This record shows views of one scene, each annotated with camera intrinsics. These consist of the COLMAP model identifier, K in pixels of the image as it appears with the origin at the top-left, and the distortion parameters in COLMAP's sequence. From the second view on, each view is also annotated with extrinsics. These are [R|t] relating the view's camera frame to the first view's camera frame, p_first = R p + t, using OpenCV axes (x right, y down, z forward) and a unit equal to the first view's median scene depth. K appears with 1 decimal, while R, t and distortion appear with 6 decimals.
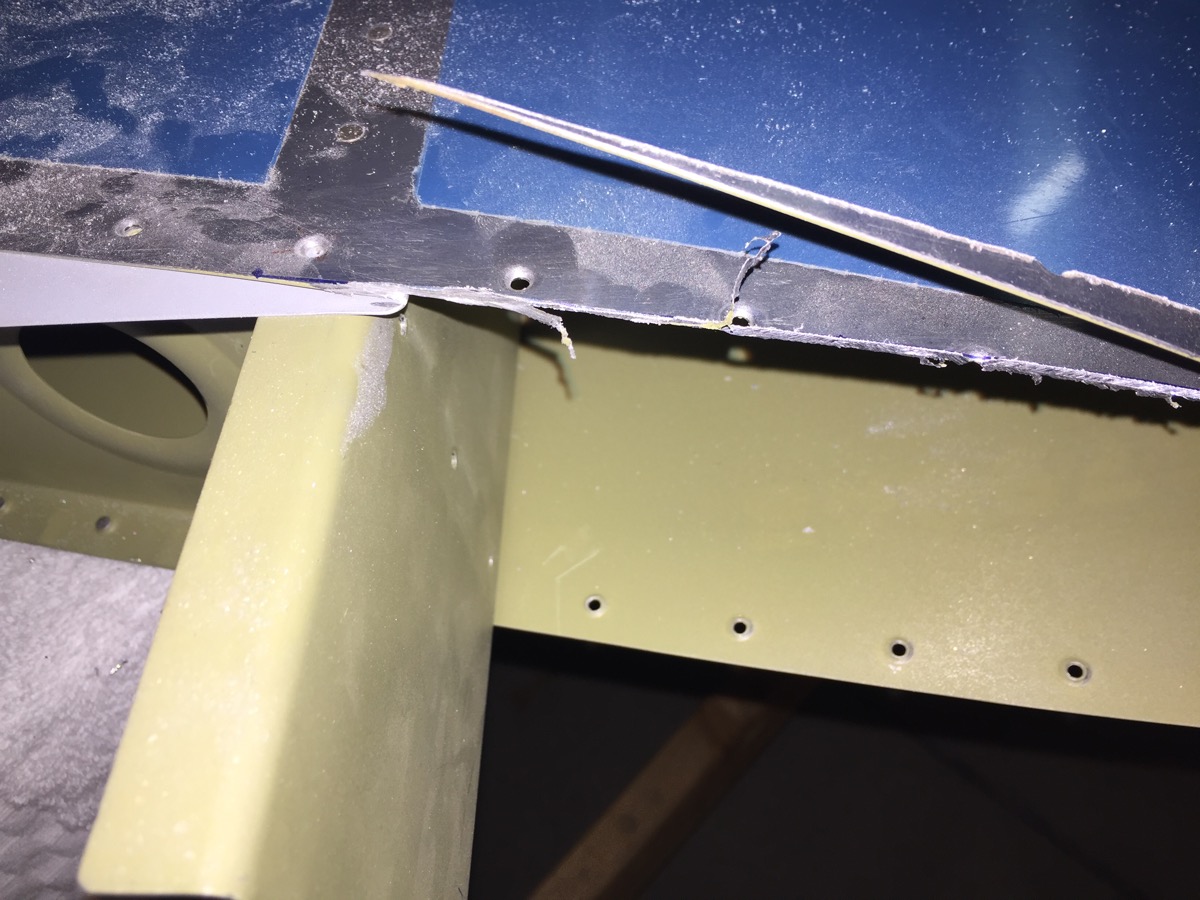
lens RADIAL K [[1079.1, 0, 600.0], [0, 1079.1, 450.0], [0, 0, 1]] dist [0.109304, -0.165655]
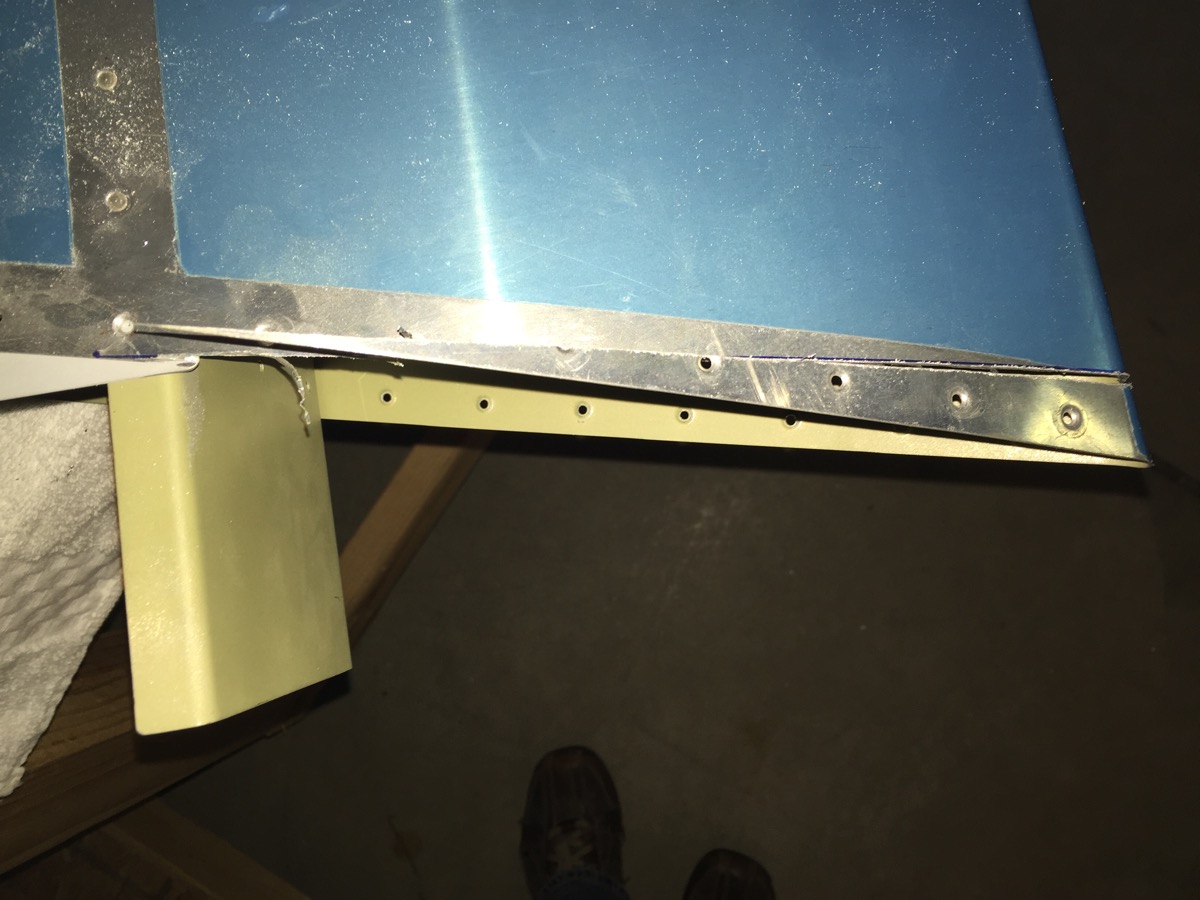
lens RADIAL K [[1079.1, 0, 600.0], [0, 1079.1, 450.0], [0, 0, 1]] dist [0.109304, -0.165655]
pose [[0.984810, -0.167912, 0.044208, 0.269457], [0.122841, 0.853705, 0.506061, -0.670722], [-0.122715, -0.492943, 0.861364, -0.447030]]
